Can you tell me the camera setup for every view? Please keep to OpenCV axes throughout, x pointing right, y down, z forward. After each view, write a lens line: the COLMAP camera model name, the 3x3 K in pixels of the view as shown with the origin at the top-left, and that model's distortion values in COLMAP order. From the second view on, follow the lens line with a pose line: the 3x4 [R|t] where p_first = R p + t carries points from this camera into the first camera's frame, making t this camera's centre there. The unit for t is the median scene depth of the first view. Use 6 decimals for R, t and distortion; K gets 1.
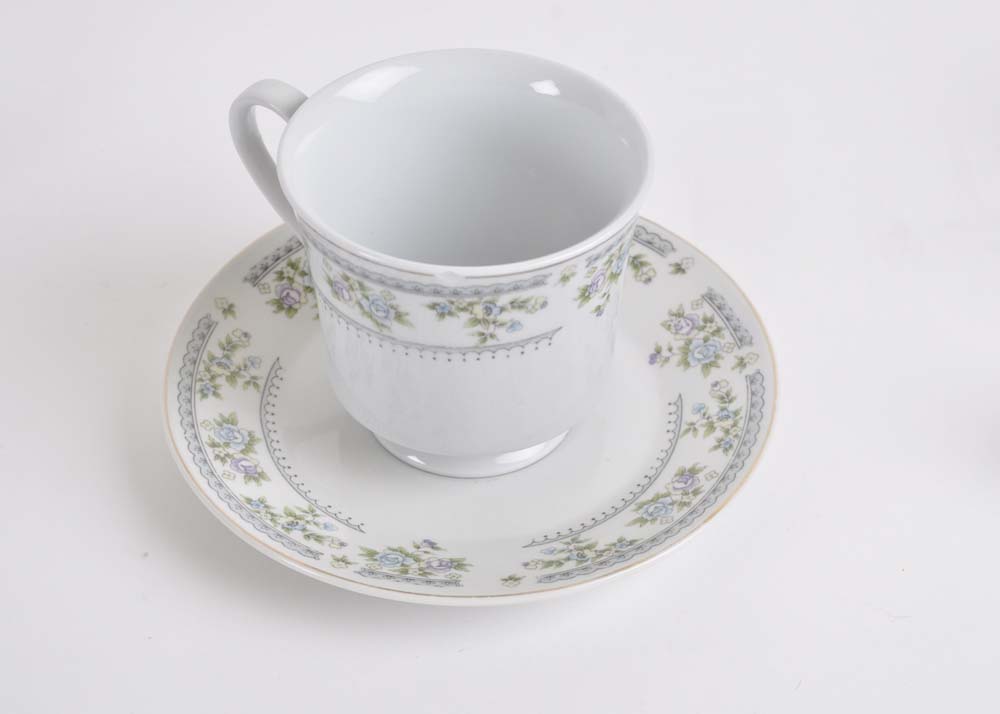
lens RADIAL K [[2591.4, 0, 499.7], [0, 2591.4, 357.0], [0, 0, 1]] dist [-0.076727, 0.000000]
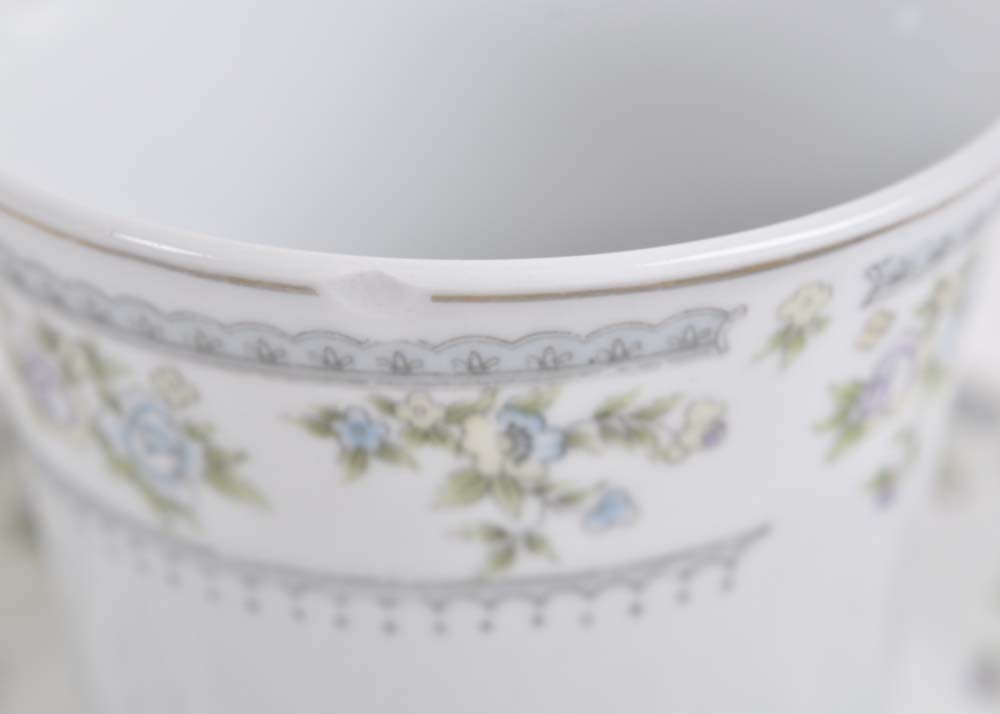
lens RADIAL K [[2591.4, 0, 500.6], [0, 2591.4, 356.3], [0, 0, 1]] dist [-0.076727, 0.000000]
pose [[0.998864, 0.018688, -0.043830, 0.005815], [-0.025575, 0.986416, -0.162266, 0.018637], [0.040202, 0.163203, 0.985773, 0.710630]]
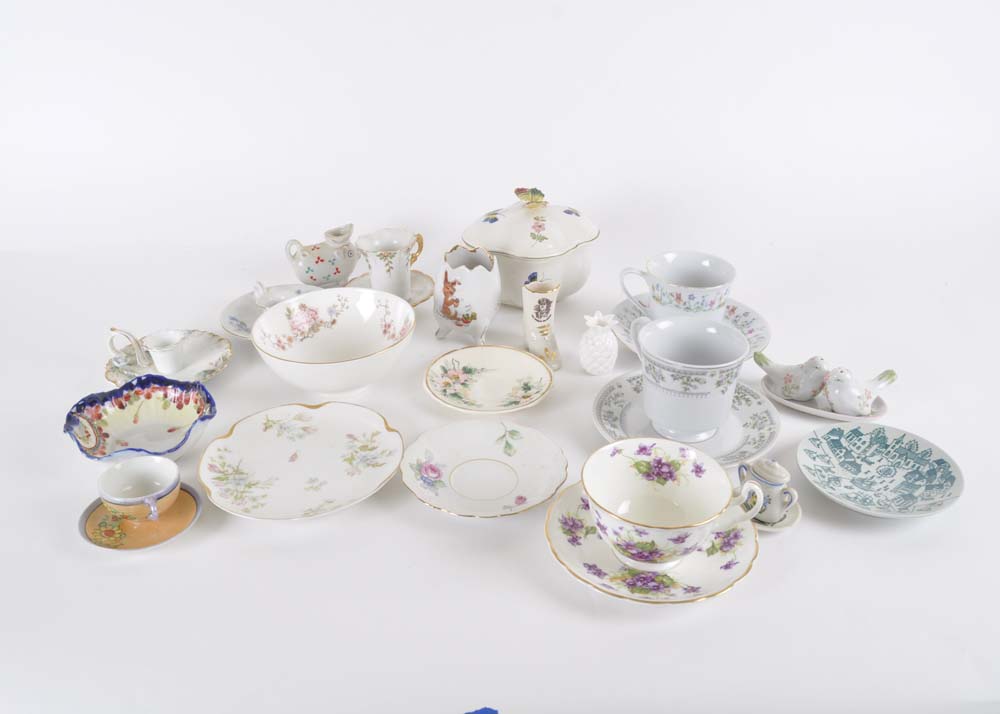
lens RADIAL K [[995.9, 0, 504.2], [0, 995.9, 357.6], [0, 0, 1]] dist [-0.053086, 0.000000]
pose [[0.939182, 0.182813, -0.290719, 0.141508], [-0.236243, 0.958336, -0.160565, 0.218183], [0.249253, 0.219480, 0.943240, -0.295702]]
